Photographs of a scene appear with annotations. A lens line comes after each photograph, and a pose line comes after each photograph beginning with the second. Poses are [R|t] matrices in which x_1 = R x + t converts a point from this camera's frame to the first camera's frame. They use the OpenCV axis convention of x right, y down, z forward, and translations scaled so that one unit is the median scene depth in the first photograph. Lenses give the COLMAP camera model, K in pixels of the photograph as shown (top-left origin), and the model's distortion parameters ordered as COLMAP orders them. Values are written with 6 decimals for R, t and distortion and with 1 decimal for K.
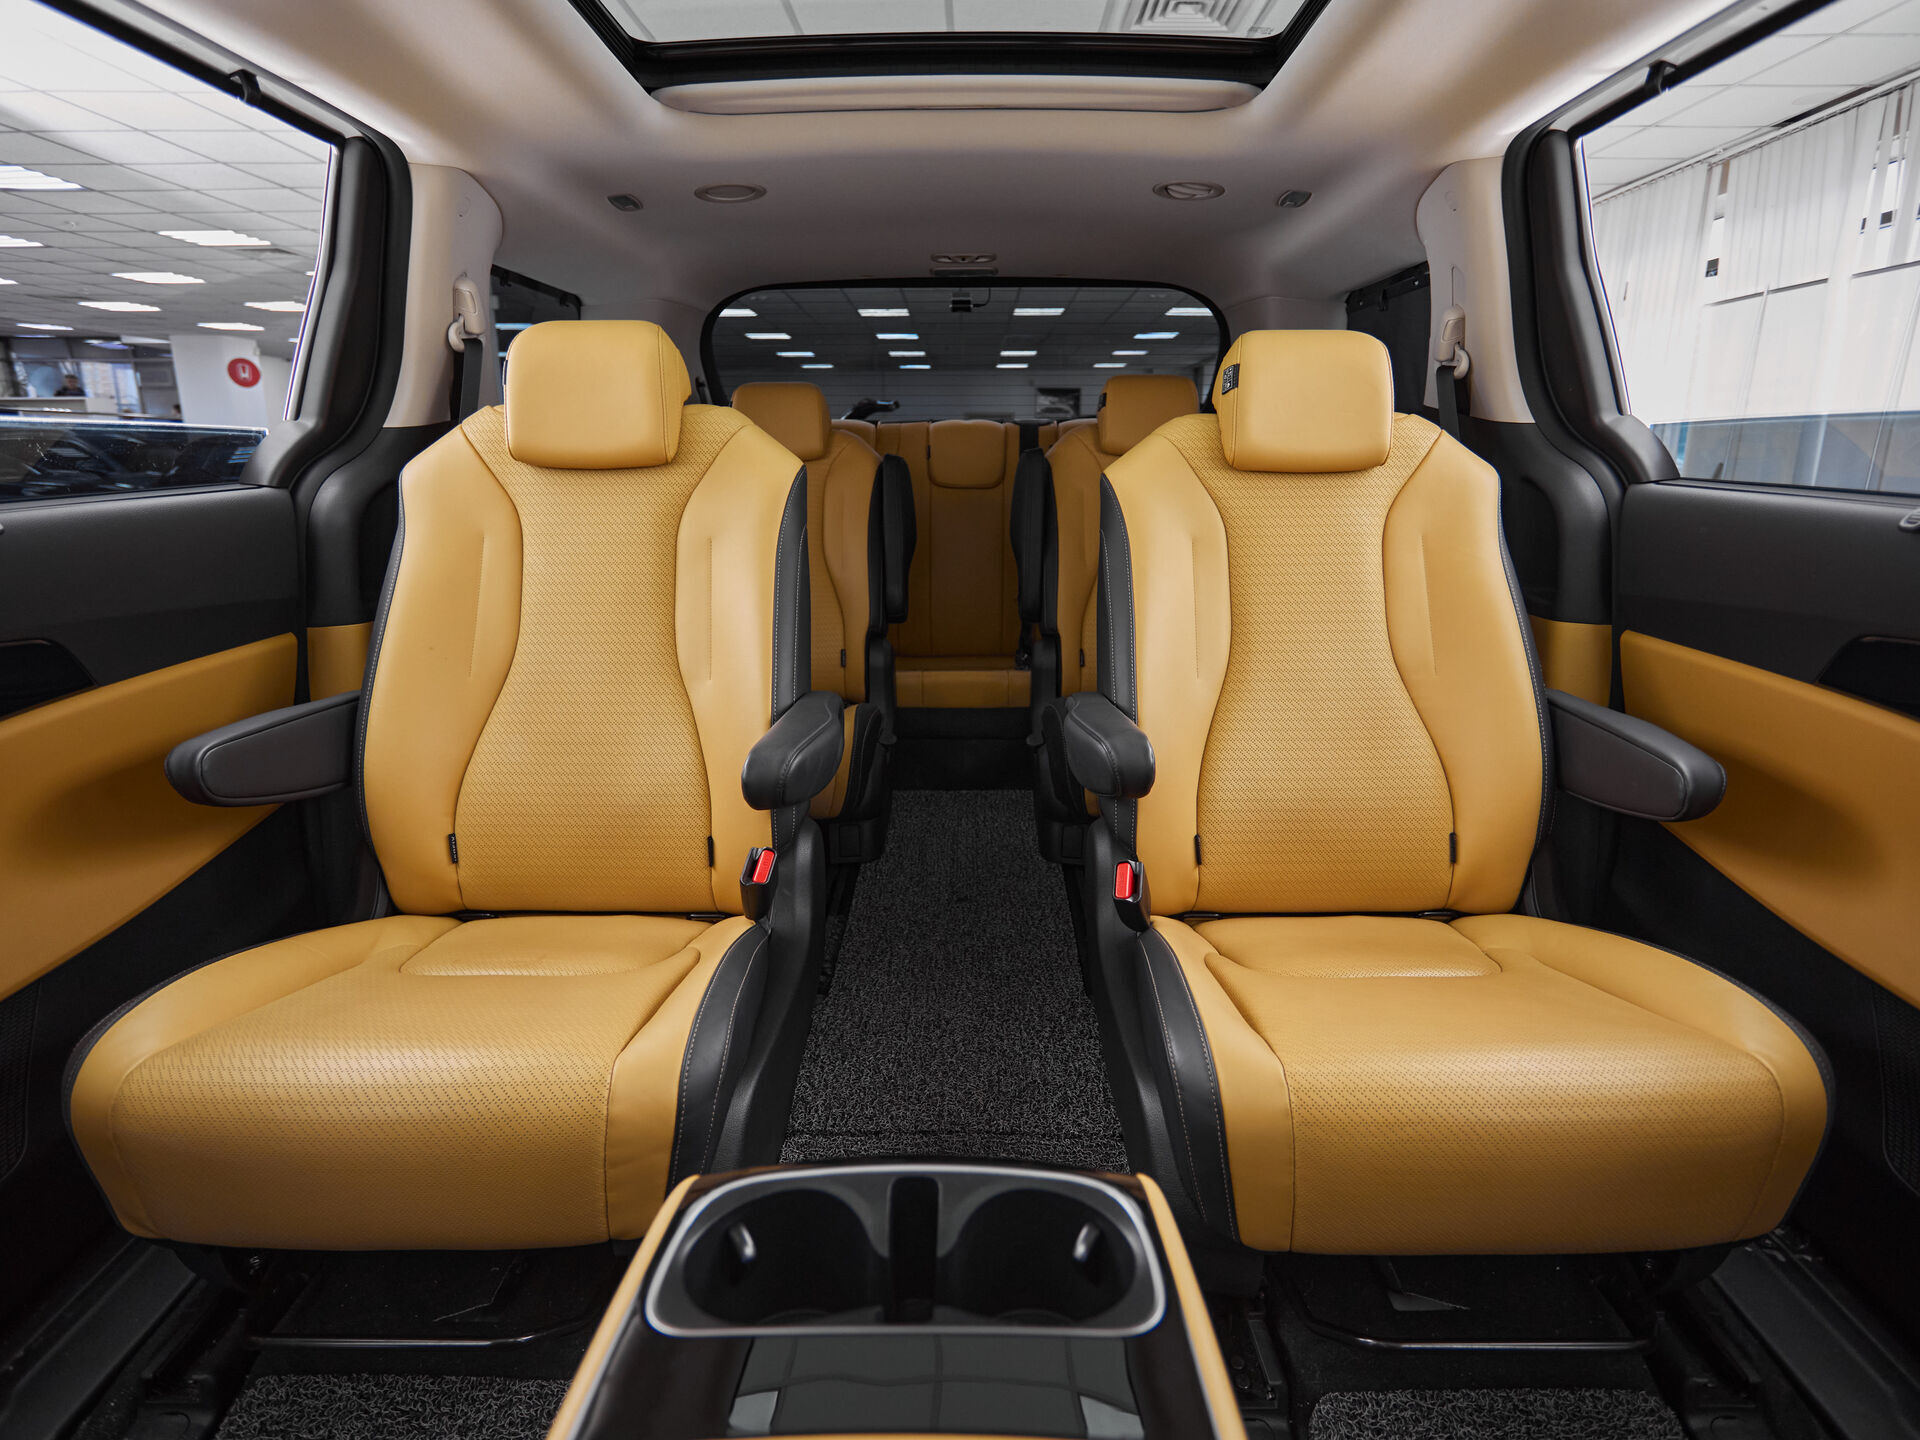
lens RADIAL K [[1003.7, 0, 966.6], [0, 1003.7, 726.9], [0, 0, 1]] dist [0.005931, -0.004175]
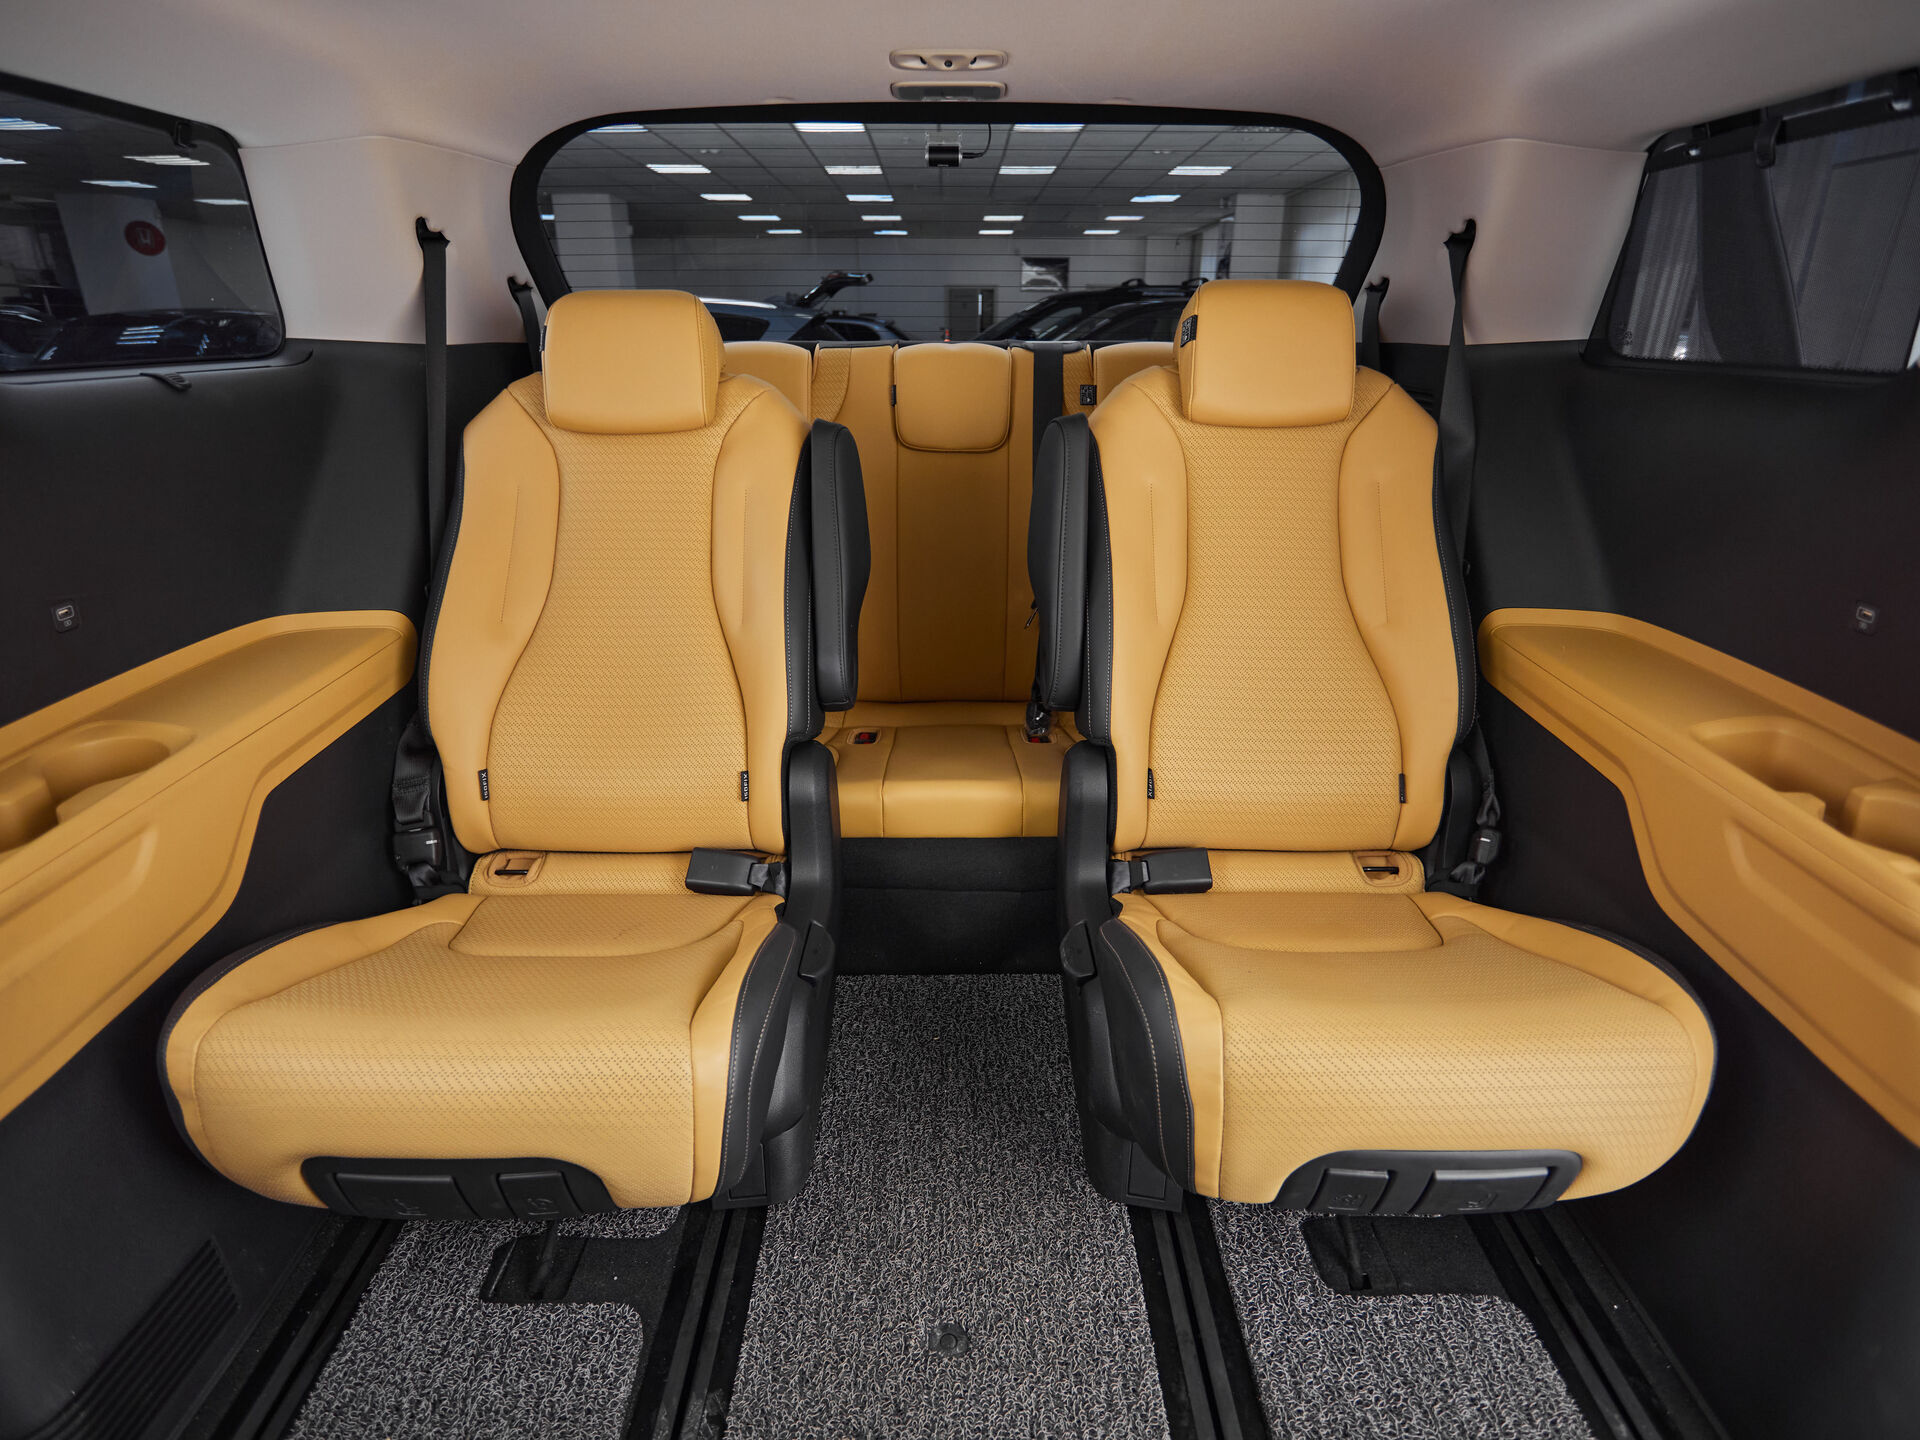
lens RADIAL K [[1003.7, 0, 960.1], [0, 1003.7, 726.2], [0, 0, 1]] dist [0.005931, -0.004175]
pose [[0.999915, -0.002313, 0.012799, -0.003771], [0.000852, 0.993595, 0.113001, -0.134155], [-0.012978, -0.112980, 0.993512, 0.332628]]
